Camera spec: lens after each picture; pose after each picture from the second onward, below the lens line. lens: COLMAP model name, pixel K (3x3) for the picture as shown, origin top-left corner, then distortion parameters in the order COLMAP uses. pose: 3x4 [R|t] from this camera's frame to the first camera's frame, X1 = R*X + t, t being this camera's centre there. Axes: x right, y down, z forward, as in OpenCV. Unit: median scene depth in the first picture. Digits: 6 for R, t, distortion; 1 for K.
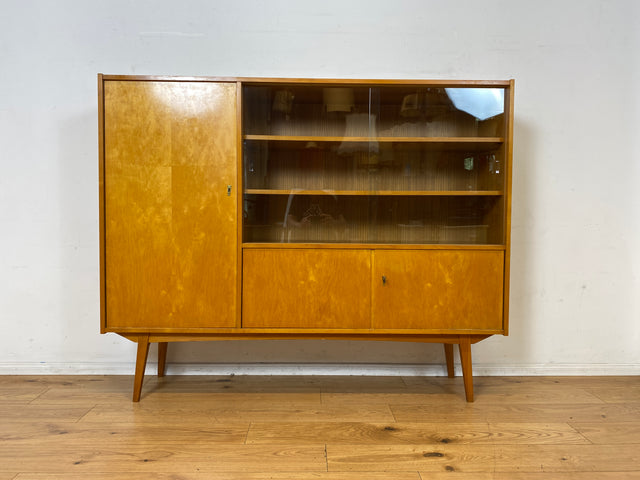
lens RADIAL K [[484.1, 0, 320.8], [0, 484.1, 237.2], [0, 0, 1]] dist [0.044569, -0.057199]
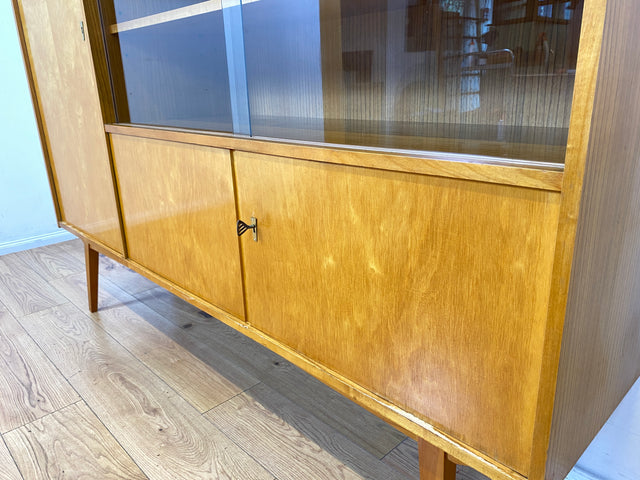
lens RADIAL K [[490.5, 0, 313.0], [0, 490.5, 238.6], [0, 0, 1]] dist [0.007158, 0.001398]
pose [[0.668822, 0.198950, -0.716308, 0.469120], [0.012952, 0.960262, 0.278800, -0.018030], [0.743310, -0.195745, 0.639667, 0.772823]]
